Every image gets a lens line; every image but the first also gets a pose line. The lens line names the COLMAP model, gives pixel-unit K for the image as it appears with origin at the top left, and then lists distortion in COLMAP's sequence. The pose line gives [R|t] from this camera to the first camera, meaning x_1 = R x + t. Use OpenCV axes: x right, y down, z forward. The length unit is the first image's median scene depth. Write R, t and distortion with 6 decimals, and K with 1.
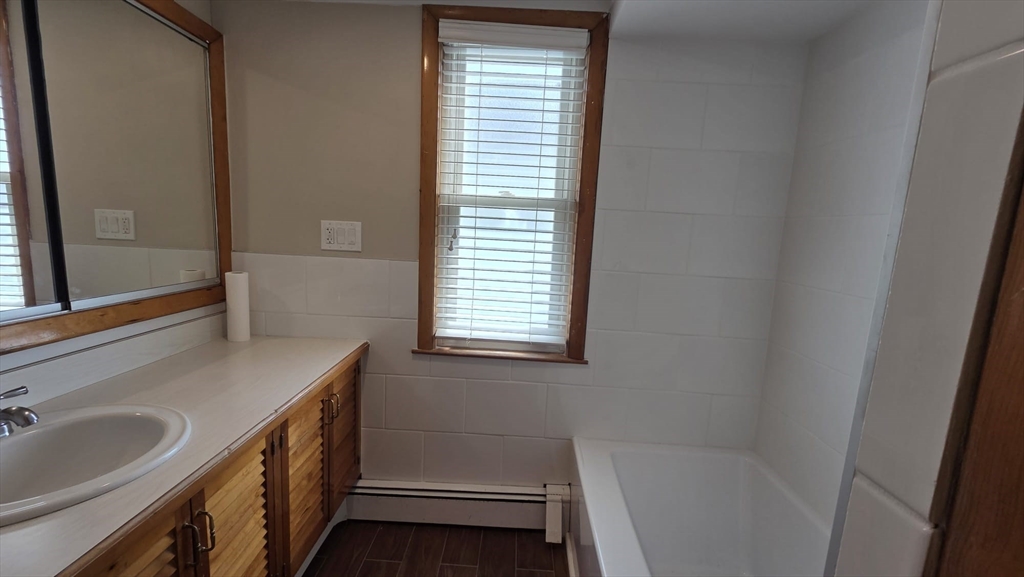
lens RADIAL K [[418.4, 0, 511.4], [0, 418.4, 287.5], [0, 0, 1]] dist [0.001173, -0.001368]
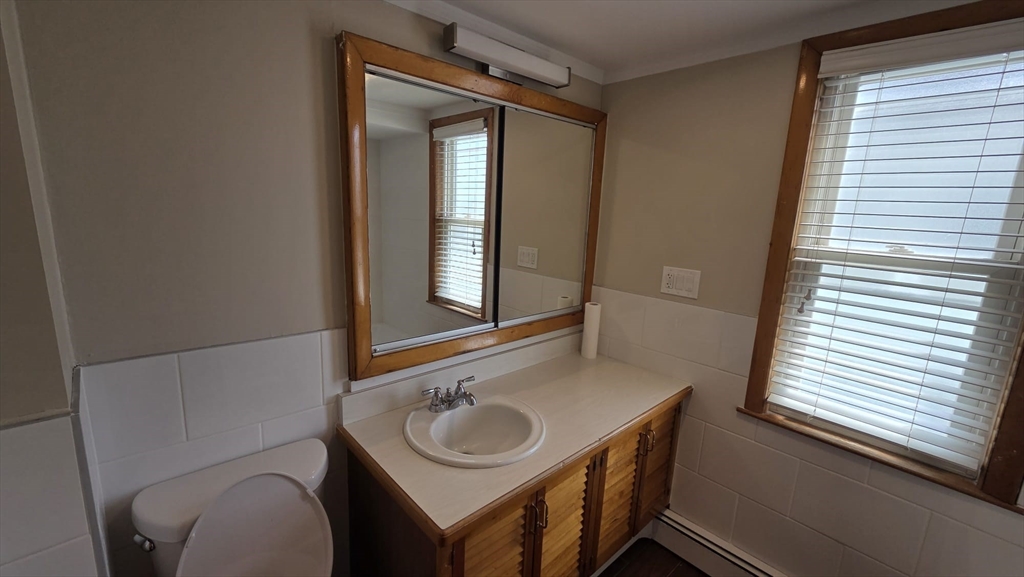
lens RADIAL K [[418.4, 0, 509.9], [0, 418.4, 289.5], [0, 0, 1]] dist [0.001173, -0.001368]
pose [[0.690082, 0.123238, -0.713161, 0.055806], [-0.111312, 0.991744, 0.063669, -0.129322], [0.715119, 0.035446, 0.698103, -0.049519]]
